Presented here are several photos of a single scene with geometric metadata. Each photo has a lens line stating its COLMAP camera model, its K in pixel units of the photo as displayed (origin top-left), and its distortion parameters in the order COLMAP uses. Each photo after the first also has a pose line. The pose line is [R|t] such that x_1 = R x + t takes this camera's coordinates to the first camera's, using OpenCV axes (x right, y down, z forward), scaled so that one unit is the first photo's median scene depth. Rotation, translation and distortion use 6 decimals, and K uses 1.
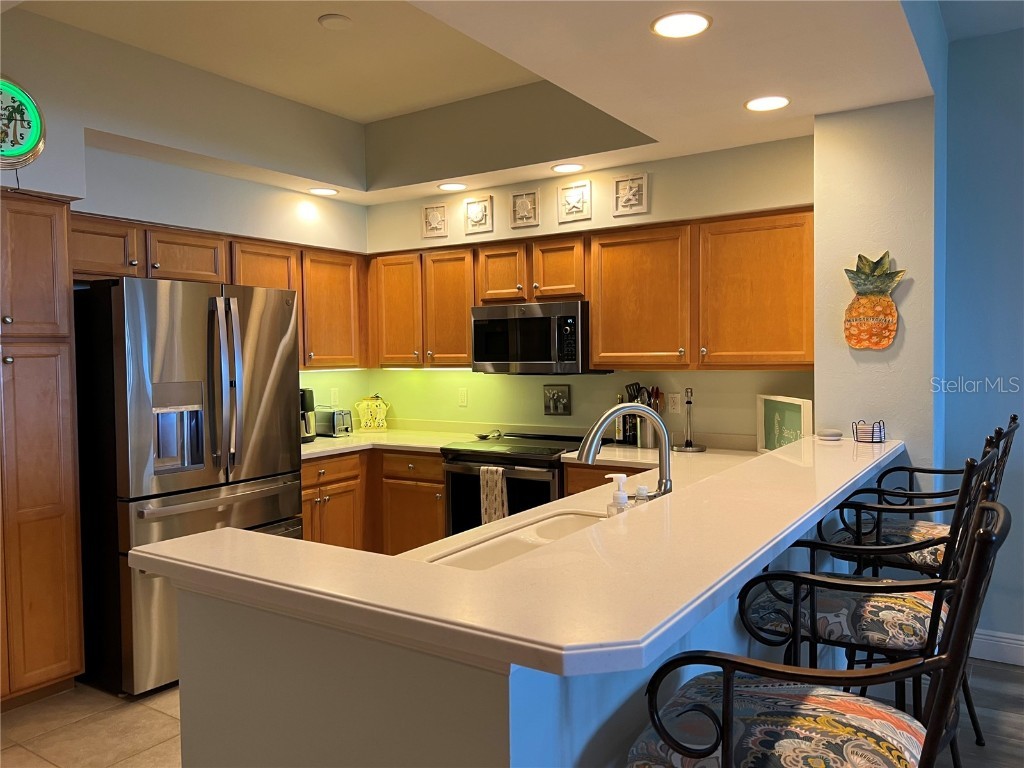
lens RADIAL K [[765.3, 0, 520.9], [0, 765.3, 377.0], [0, 0, 1]] dist [0.071651, -0.095897]
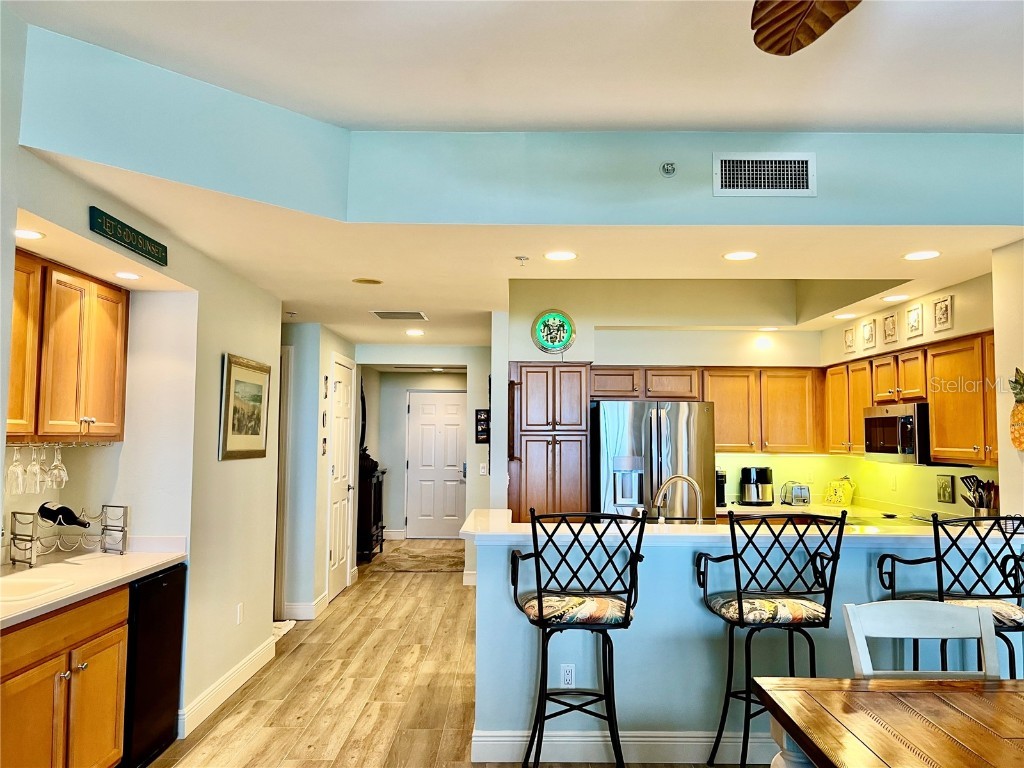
lens RADIAL K [[768.5, 0, 512.0], [0, 768.5, 384.0], [0, 0, 1]] dist [0.009452, 0.000397]
pose [[0.543426, -0.040529, -0.838478, 0.713843], [-0.041269, 0.996336, -0.074906, -0.012984], [0.838442, 0.075309, 0.539763, -0.169743]]
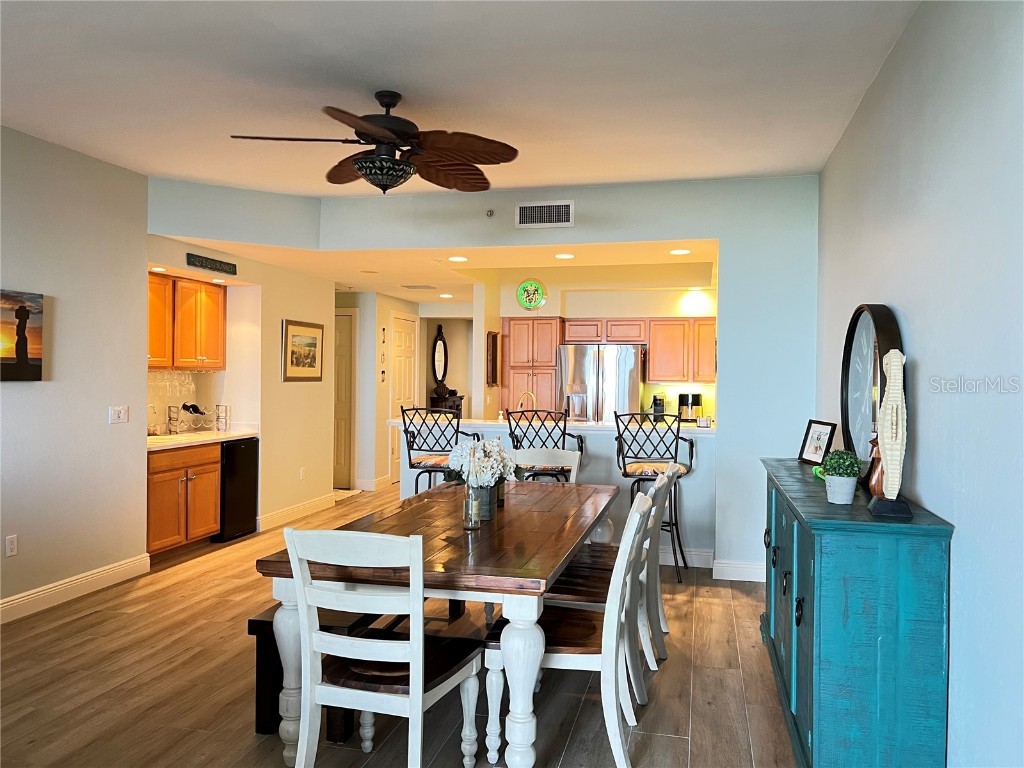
lens RADIAL K [[765.3, 0, 520.9], [0, 765.3, 377.0], [0, 0, 1]] dist [0.071651, -0.095897]
pose [[0.333787, 0.022750, -0.942374, 1.440249], [-0.045423, 0.998936, 0.008027, -0.022082], [0.941553, 0.040127, 0.334465, -0.020293]]
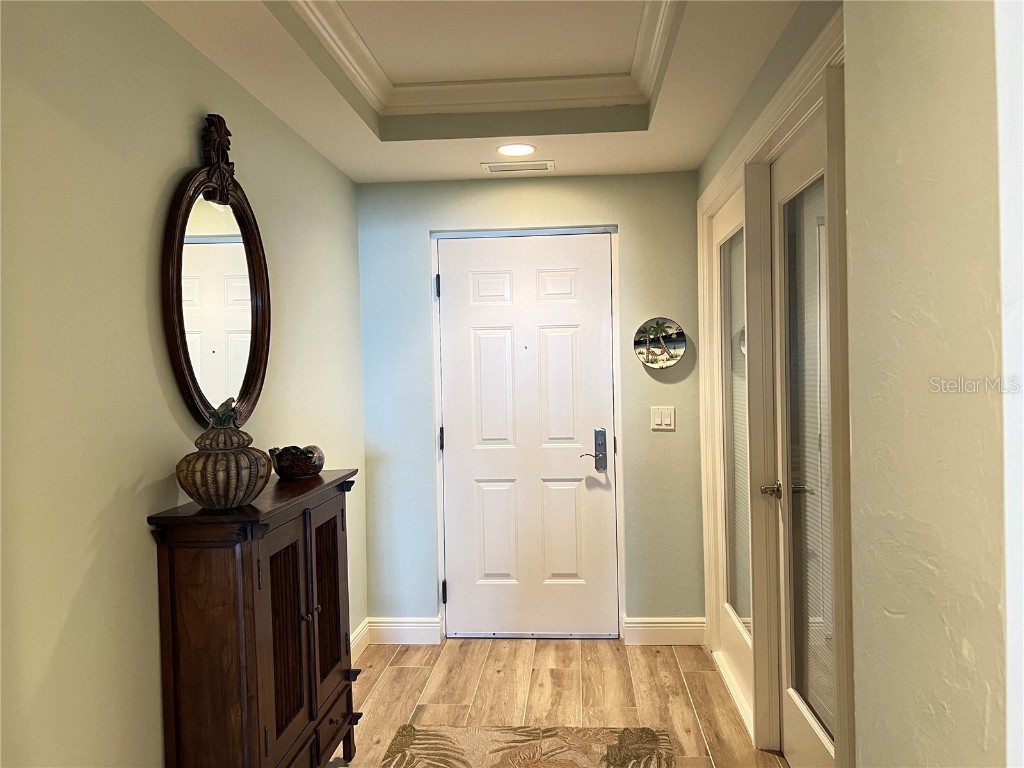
lens RADIAL K [[765.3, 0, 520.9], [0, 765.3, 377.0], [0, 0, 1]] dist [0.071651, -0.095897]
pose [[0.482685, 0.016633, -0.875636, -0.766259], [-0.012809, 0.999847, 0.011932, -0.004914], [0.875700, 0.005456, 0.482824, 0.569989]]
